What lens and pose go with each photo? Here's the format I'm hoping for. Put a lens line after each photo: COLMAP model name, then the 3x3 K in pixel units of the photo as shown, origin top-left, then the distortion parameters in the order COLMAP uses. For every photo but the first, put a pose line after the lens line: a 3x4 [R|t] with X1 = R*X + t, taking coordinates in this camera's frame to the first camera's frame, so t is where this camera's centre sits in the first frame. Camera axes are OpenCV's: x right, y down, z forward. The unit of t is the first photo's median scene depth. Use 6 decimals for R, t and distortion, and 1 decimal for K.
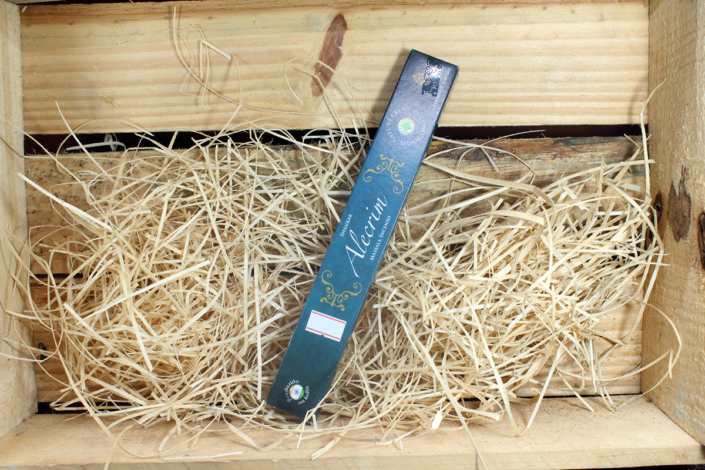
lens RADIAL K [[889.2, 0, 352.2], [0, 889.2, 228.5], [0, 0, 1]] dist [-0.038592, 0.000000]
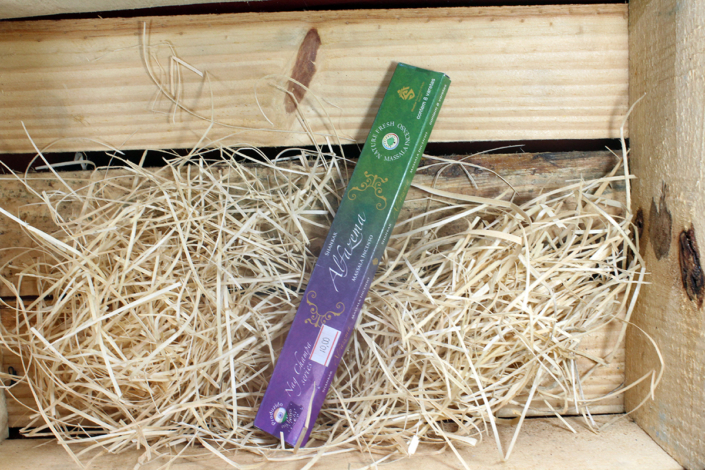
lens RADIAL K [[889.2, 0, 352.6], [0, 889.2, 228.1], [0, 0, 1]] dist [-0.038592, 0.000000]
pose [[0.999948, -0.008736, 0.005305, 0.022373], [0.008758, 0.999953, -0.004229, -0.016989], [-0.005268, 0.004276, 0.999977, 0.021538]]
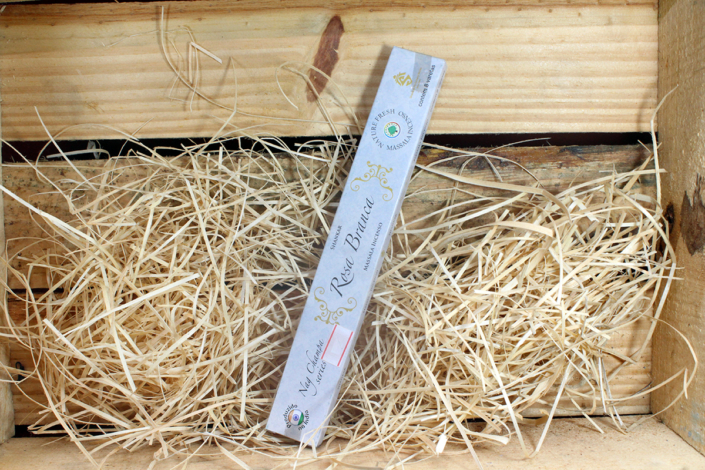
lens RADIAL K [[889.2, 0, 353.7], [0, 889.2, 230.0], [0, 0, 1]] dist [-0.038592, 0.000000]
pose [[0.999771, 0.000844, 0.021391, -0.015438], [-0.000508, 0.999877, -0.015678, 0.003446], [-0.021402, 0.015664, 0.999648, 0.050100]]
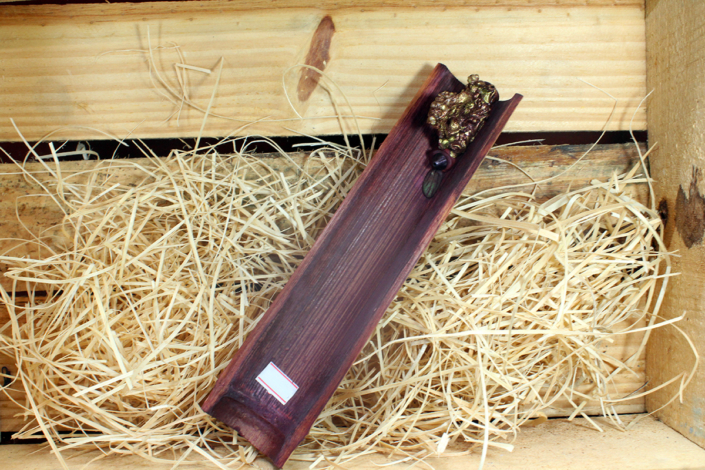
lens RADIAL K [[815.5, 0, 349.4], [0, 815.5, 227.1], [0, 0, 1]] dist [-0.055266, 0.000000]
pose [[0.998940, -0.004298, 0.045838, -0.031577], [0.007137, 0.998053, -0.061955, 0.040060], [-0.045482, 0.062216, 0.997026, 0.140428]]
